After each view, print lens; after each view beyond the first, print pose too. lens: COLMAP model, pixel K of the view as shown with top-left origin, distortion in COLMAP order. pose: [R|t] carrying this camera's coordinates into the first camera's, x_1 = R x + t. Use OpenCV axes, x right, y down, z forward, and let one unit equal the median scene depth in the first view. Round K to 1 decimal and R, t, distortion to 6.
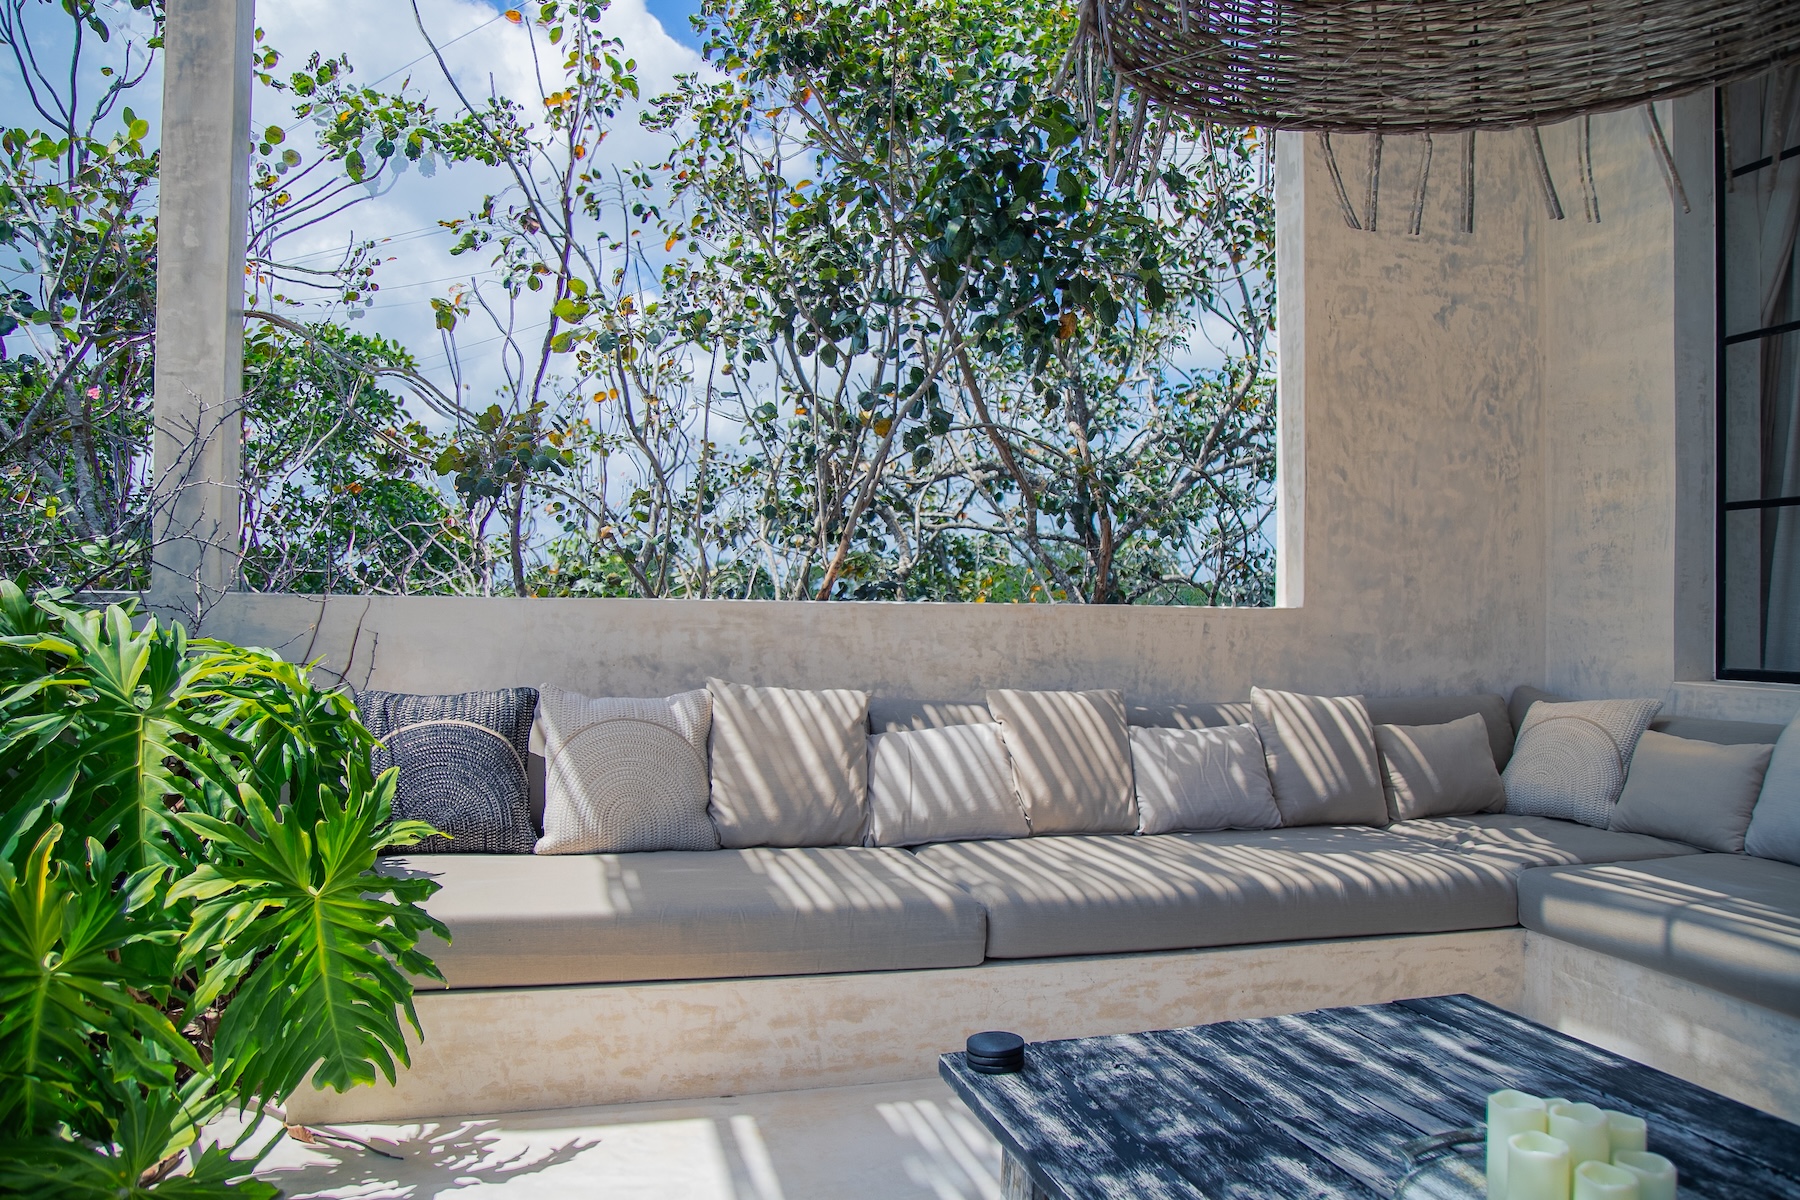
lens RADIAL K [[1260.5, 0, 902.4], [0, 1260.5, 605.3], [0, 0, 1]] dist [-0.119475, 0.075484]
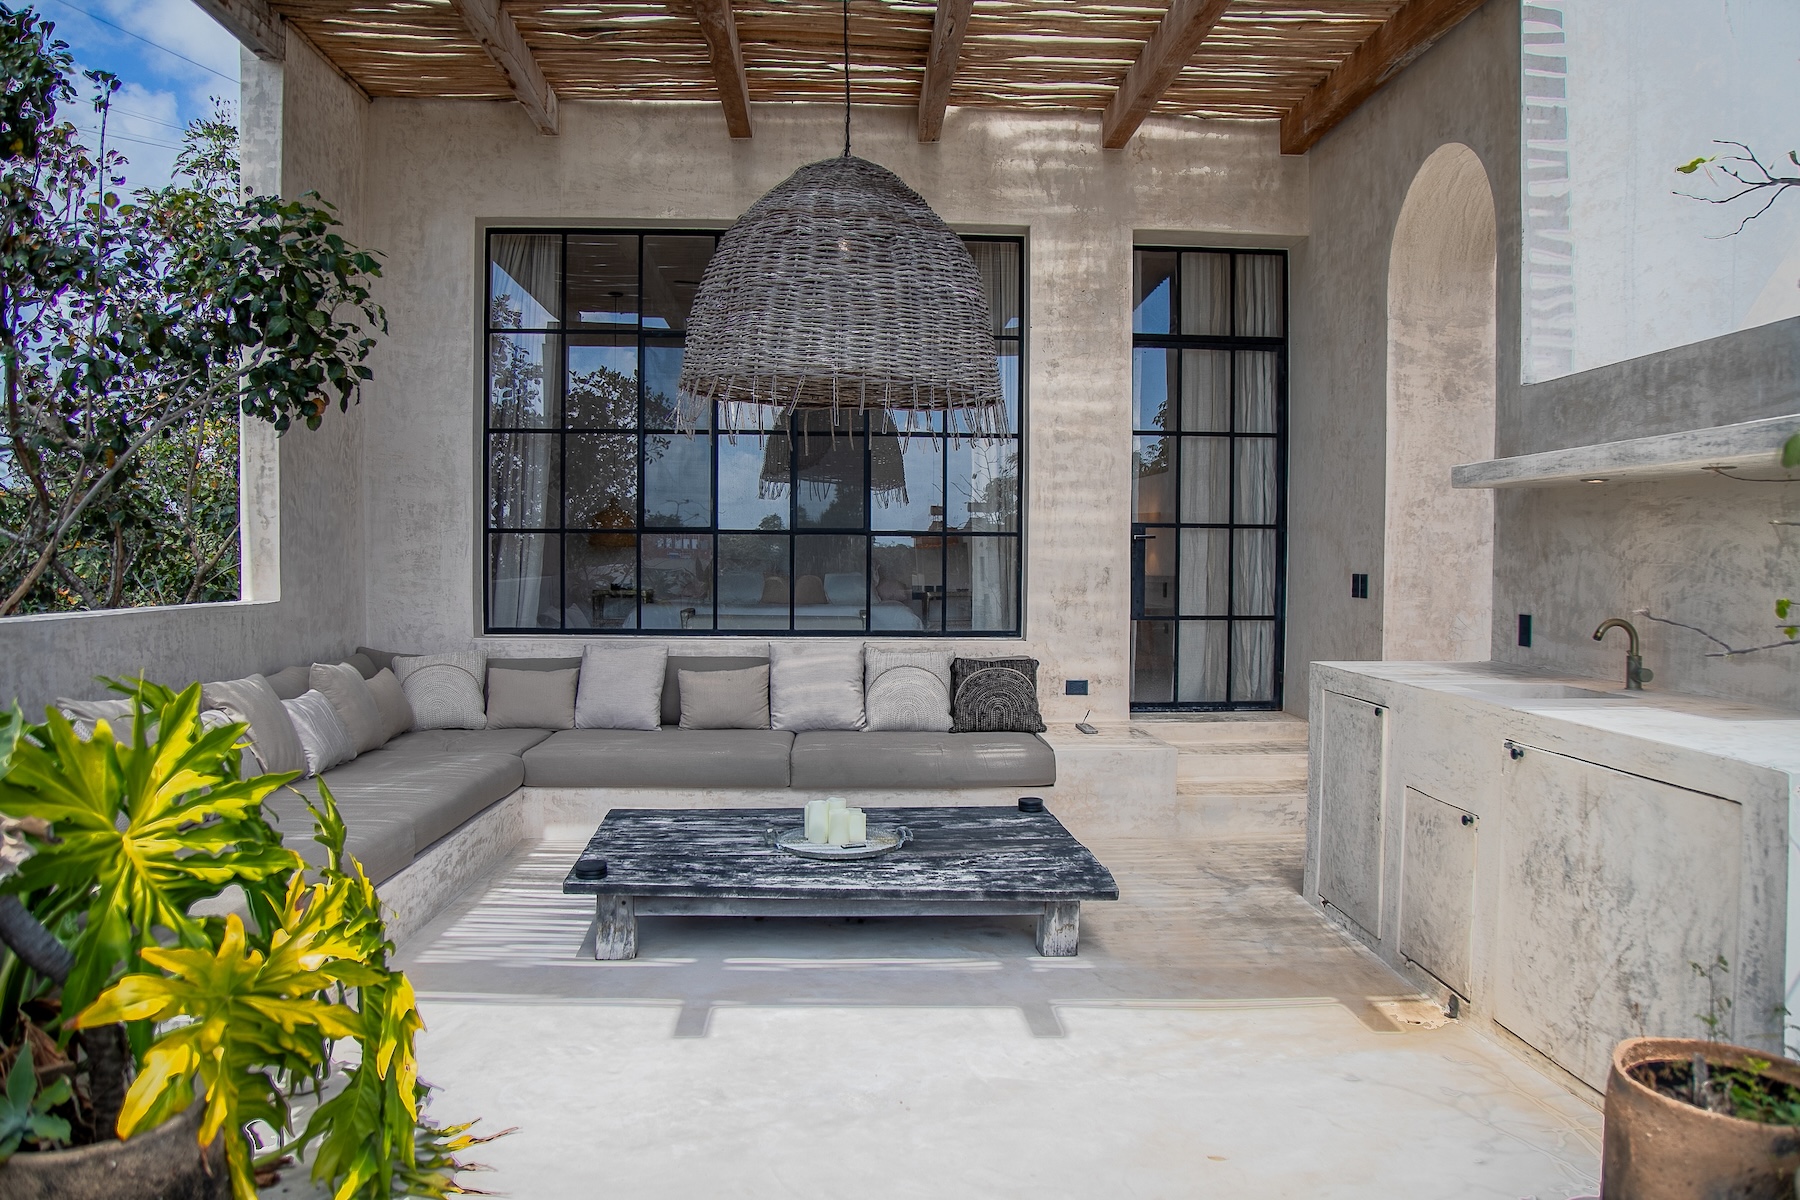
lens RADIAL K [[1260.5, 0, 902.4], [0, 1260.5, 605.3], [0, 0, 1]] dist [-0.119475, 0.075484]
pose [[0.221828, -0.049998, 0.973803, -0.815122], [-0.011363, 0.998484, 0.053853, -0.073425], [-0.975020, -0.023011, 0.220924, 0.056288]]
